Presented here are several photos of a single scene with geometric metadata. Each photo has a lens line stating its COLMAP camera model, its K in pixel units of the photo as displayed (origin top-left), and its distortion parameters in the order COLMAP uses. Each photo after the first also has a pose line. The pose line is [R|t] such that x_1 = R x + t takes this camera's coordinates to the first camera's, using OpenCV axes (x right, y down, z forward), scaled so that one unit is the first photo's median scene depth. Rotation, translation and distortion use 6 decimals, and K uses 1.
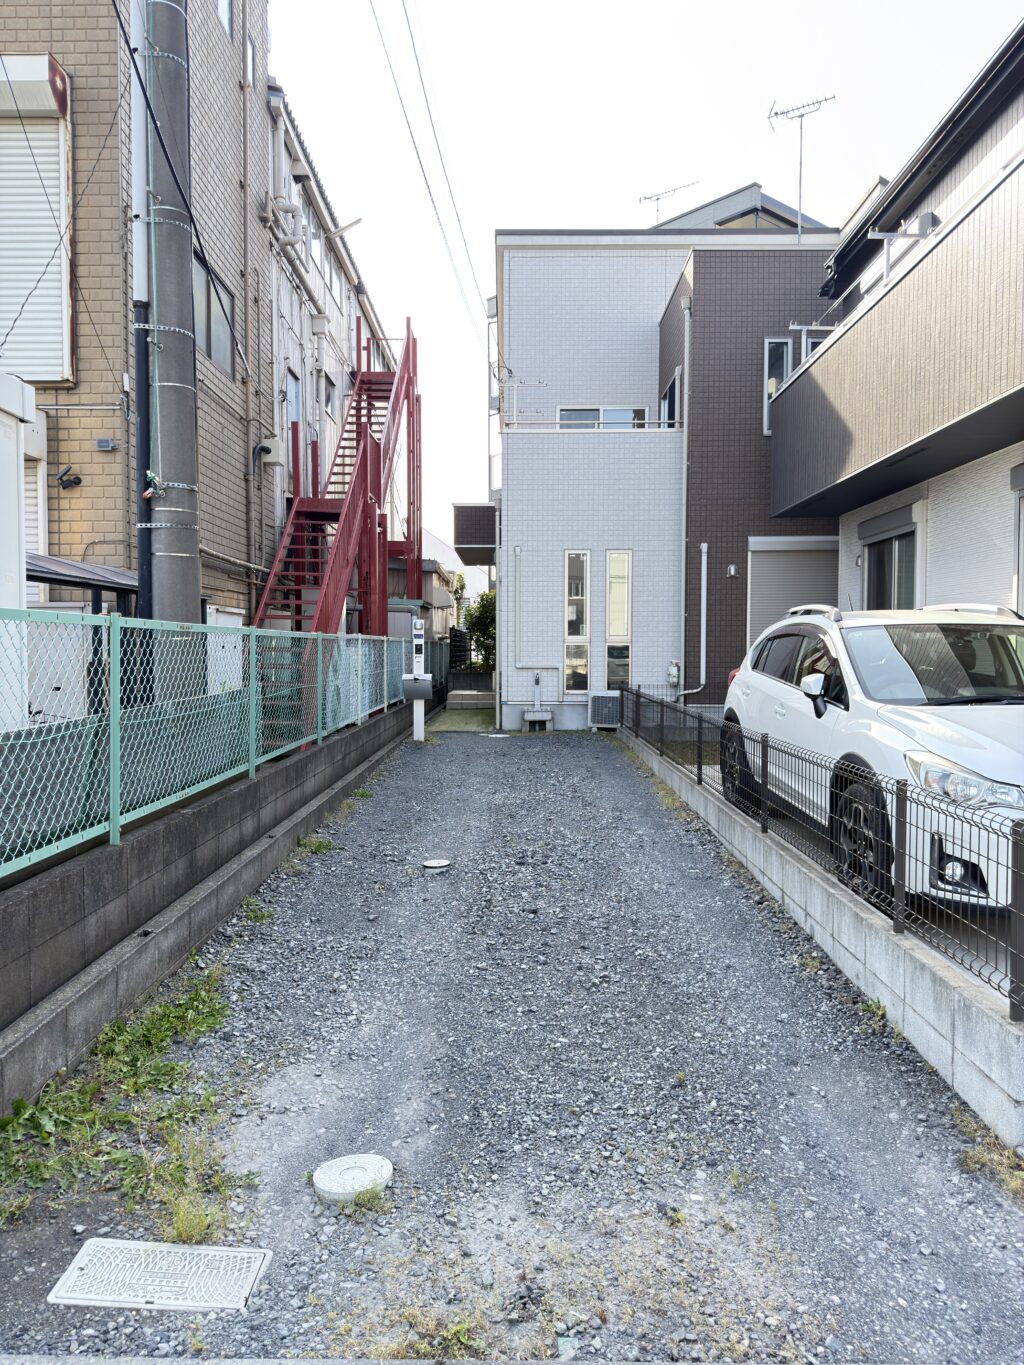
lens RADIAL K [[946.0, 0, 504.0], [0, 946.0, 689.6], [0, 0, 1]] dist [0.044500, -0.000312]
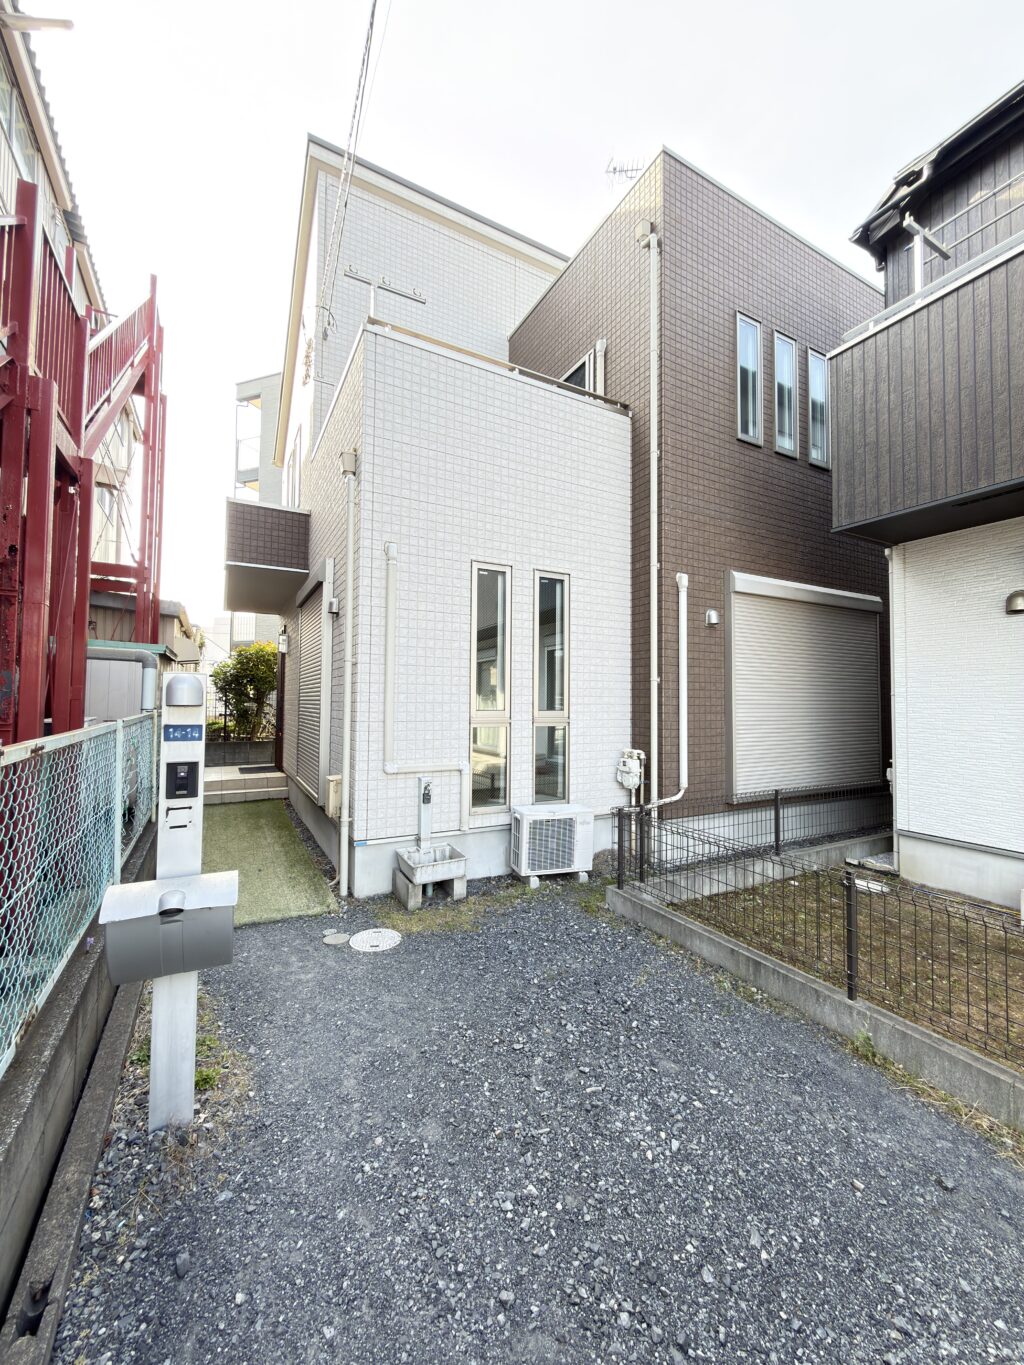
lens RADIAL K [[542.0, 0, 509.5], [0, 542.0, 680.8], [0, 0, 1]] dist [0.001207, 0.000101]
pose [[0.874650, 0.027772, 0.483959, -0.072390], [0.009552, 0.997176, -0.074487, -0.050447], [-0.484661, 0.069773, 0.871915, 0.703484]]
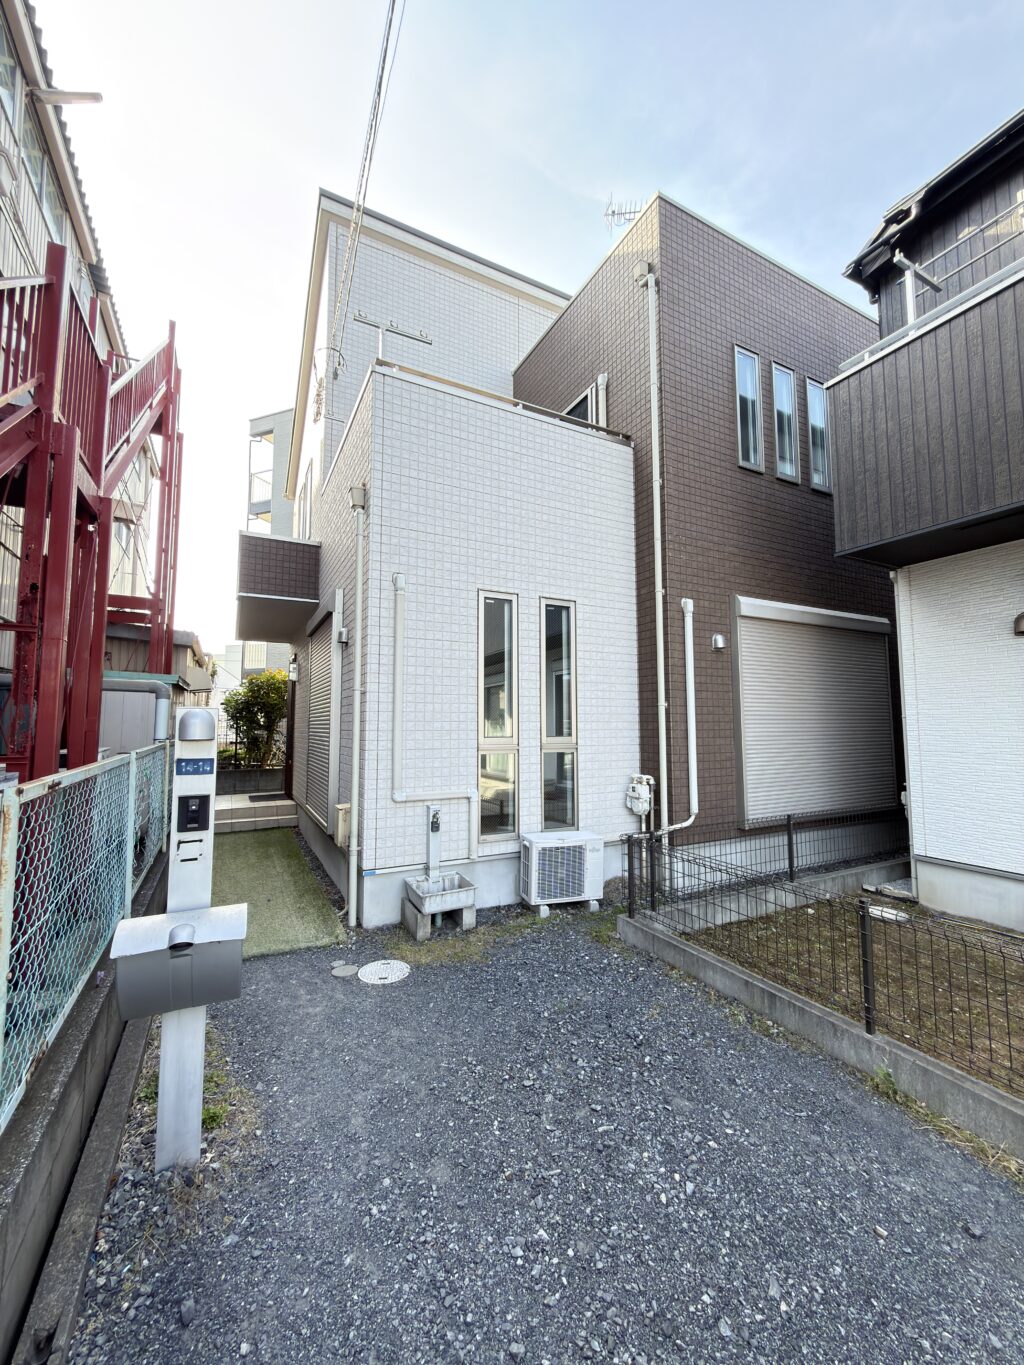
lens RADIAL K [[542.0, 0, 509.4], [0, 542.0, 681.7], [0, 0, 1]] dist [0.001207, 0.000101]
pose [[0.882951, 0.037891, 0.467934, -0.072522], [0.019360, 0.992951, -0.116935, -0.052026], [-0.469066, 0.112307, 0.875993, 0.701041]]
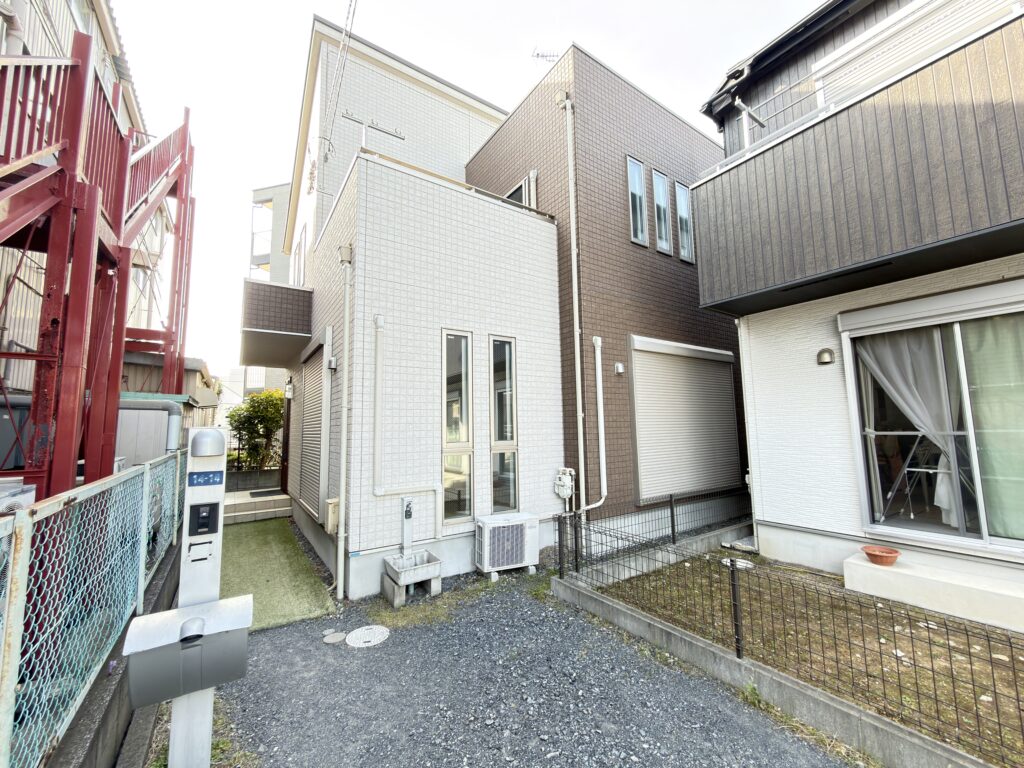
lens RADIAL K [[406.6, 0, 508.8], [0, 406.6, 385.7], [0, 0, 1]] dist [0.001207, 0.000101]
pose [[0.821062, 0.046464, 0.568945, -0.073952], [0.040284, 0.989481, -0.138942, -0.055061], [-0.569416, 0.136999, 0.810554, 0.708803]]
